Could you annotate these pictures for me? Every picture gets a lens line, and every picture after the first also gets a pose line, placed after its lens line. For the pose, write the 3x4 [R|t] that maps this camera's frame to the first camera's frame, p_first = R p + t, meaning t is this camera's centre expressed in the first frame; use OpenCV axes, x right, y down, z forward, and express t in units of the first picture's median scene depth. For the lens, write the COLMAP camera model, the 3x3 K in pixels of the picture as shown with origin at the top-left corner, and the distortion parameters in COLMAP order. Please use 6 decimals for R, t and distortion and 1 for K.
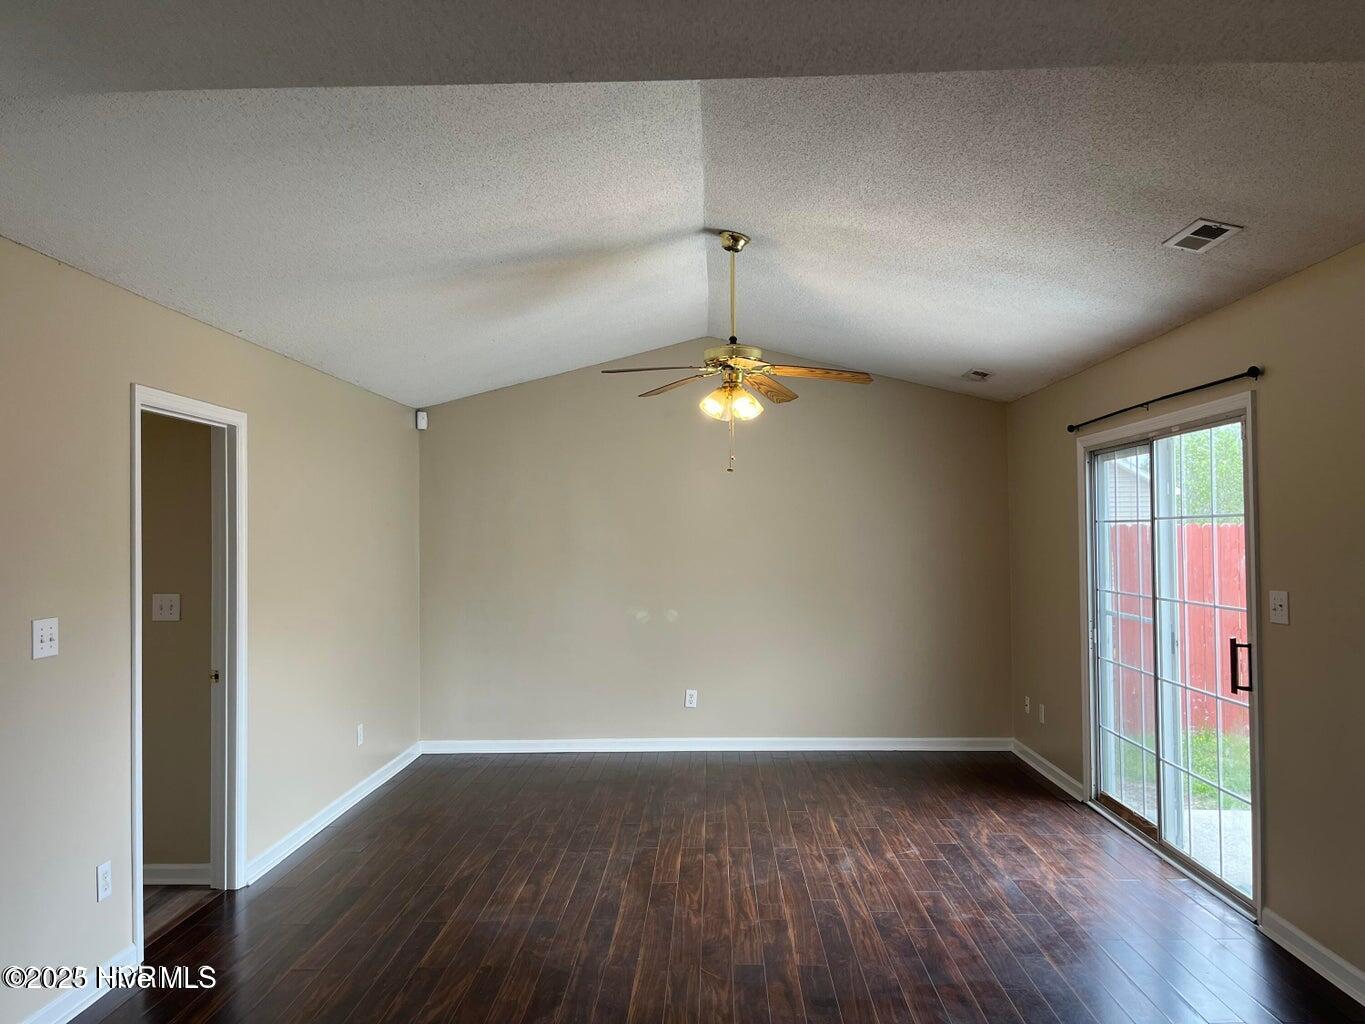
lens RADIAL K [[1040.2, 0, 682.4], [0, 1040.2, 512.7], [0, 0, 1]] dist [0.044676, -0.026926]
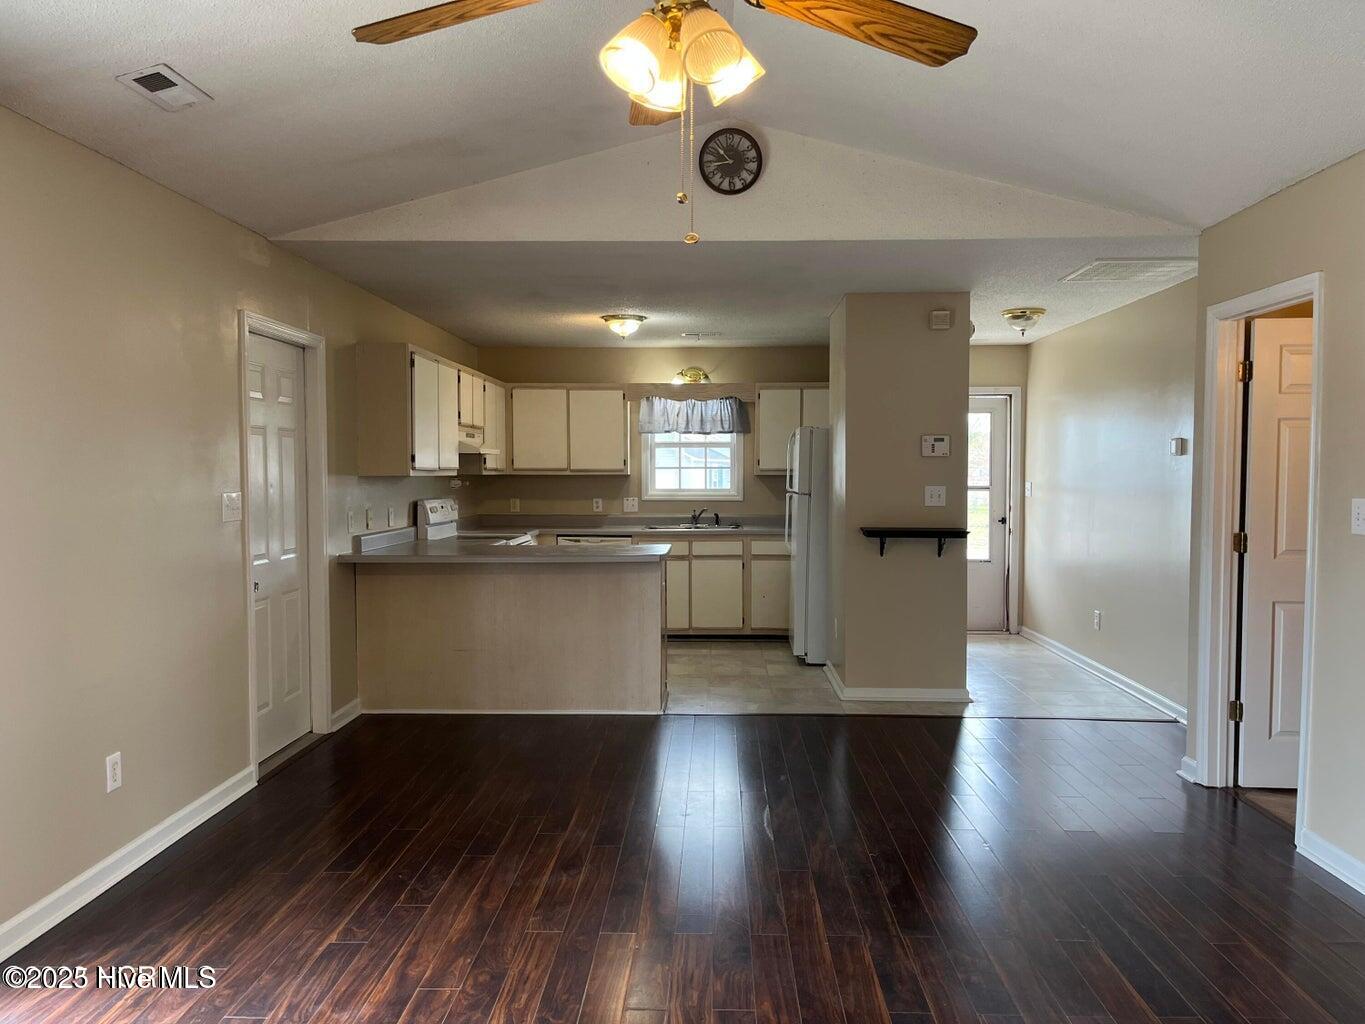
lens RADIAL K [[1040.2, 0, 689.3], [0, 1040.2, 521.8], [0, 0, 1]] dist [0.044676, -0.026926]
pose [[-0.999944, 0.009827, -0.003969, 0.063116], [0.009691, 0.999411, 0.032908, 0.068877], [0.004290, 0.032868, -0.999450, 1.738359]]
